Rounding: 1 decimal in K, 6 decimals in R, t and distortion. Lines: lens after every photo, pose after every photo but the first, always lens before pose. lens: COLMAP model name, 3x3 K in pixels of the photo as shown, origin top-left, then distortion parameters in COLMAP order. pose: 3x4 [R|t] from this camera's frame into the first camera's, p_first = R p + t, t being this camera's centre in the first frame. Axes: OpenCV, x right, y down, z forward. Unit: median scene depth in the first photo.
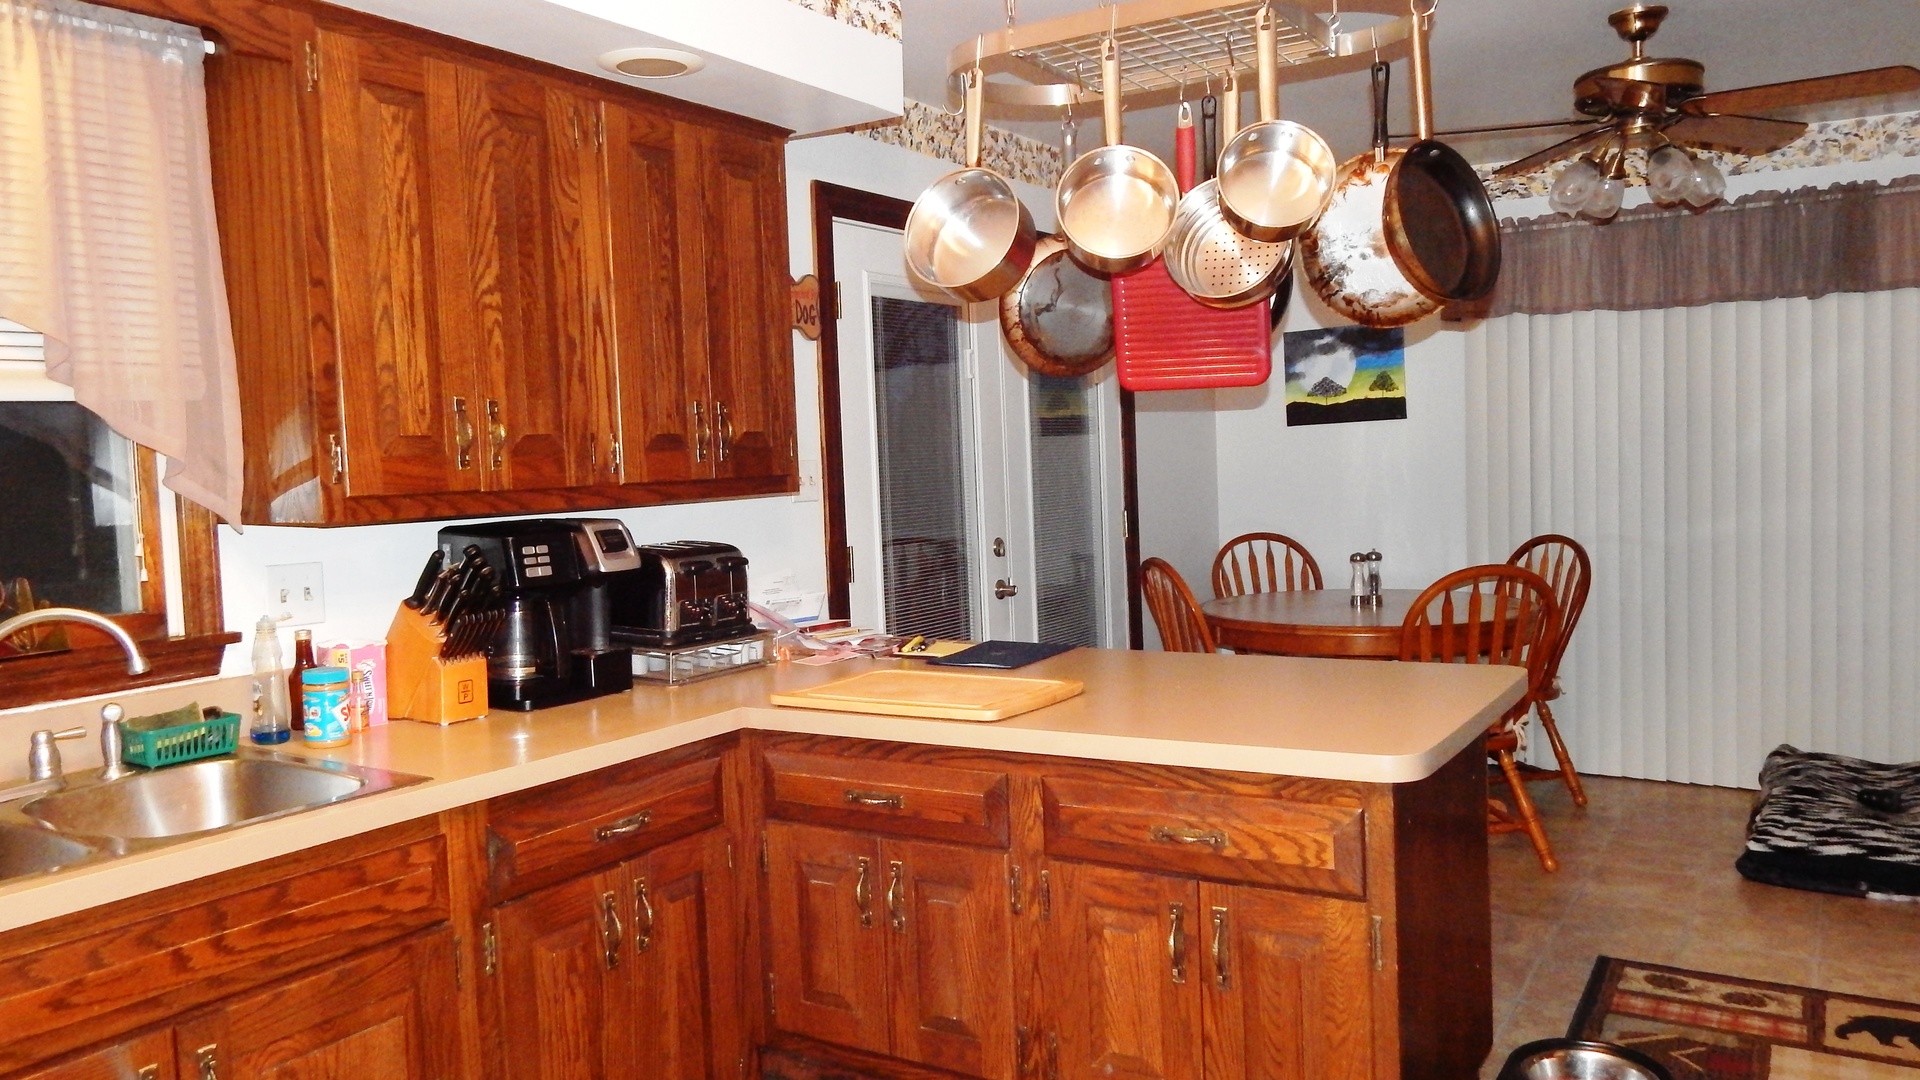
lens RADIAL K [[1414.9, 0, 962.0], [0, 1414.9, 538.4], [0, 0, 1]] dist [0.006483, -0.015346]
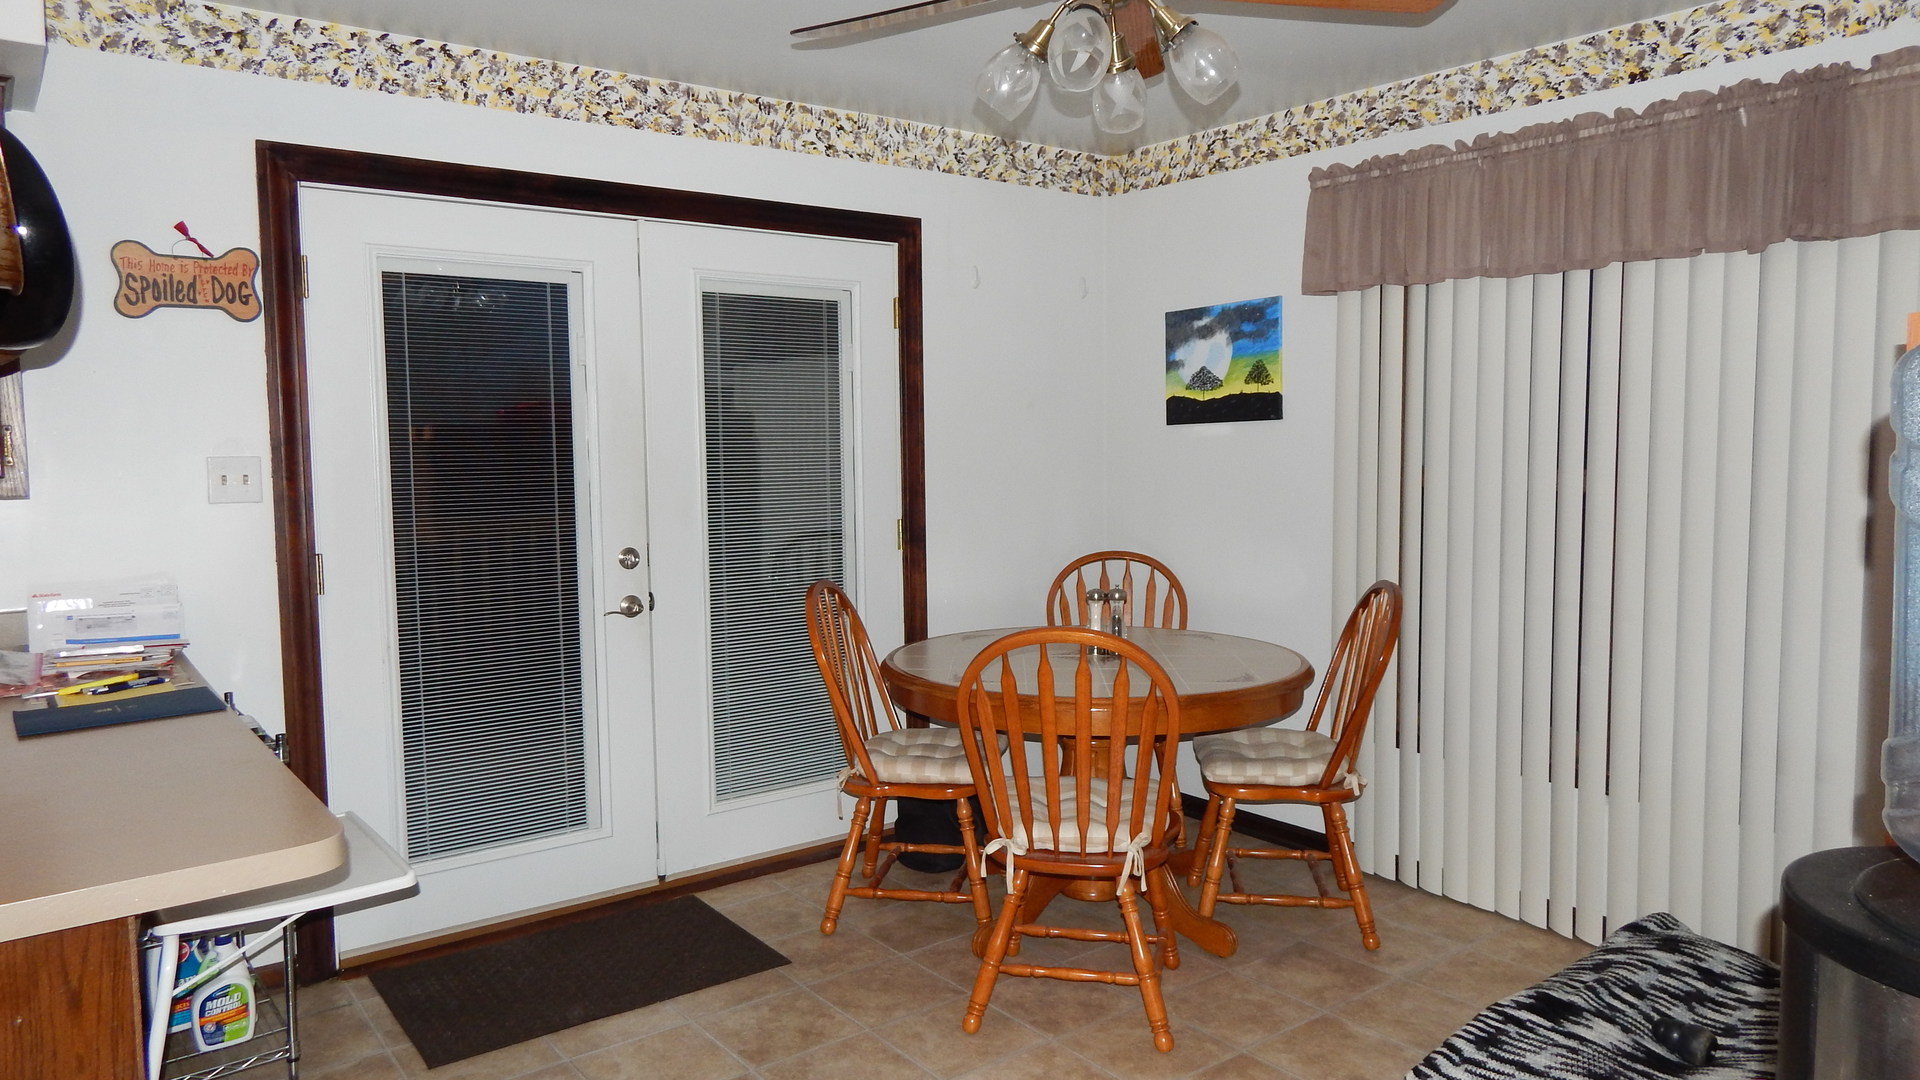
lens RADIAL K [[1268.1, 0, 956.8], [0, 1268.1, 542.8], [0, 0, 1]] dist [0.000437, -0.003296]
pose [[0.937223, 0.054475, -0.344449, 0.477856], [-0.044779, 0.998346, 0.036049, -0.039971], [0.345843, -0.018362, 0.938113, 0.323957]]
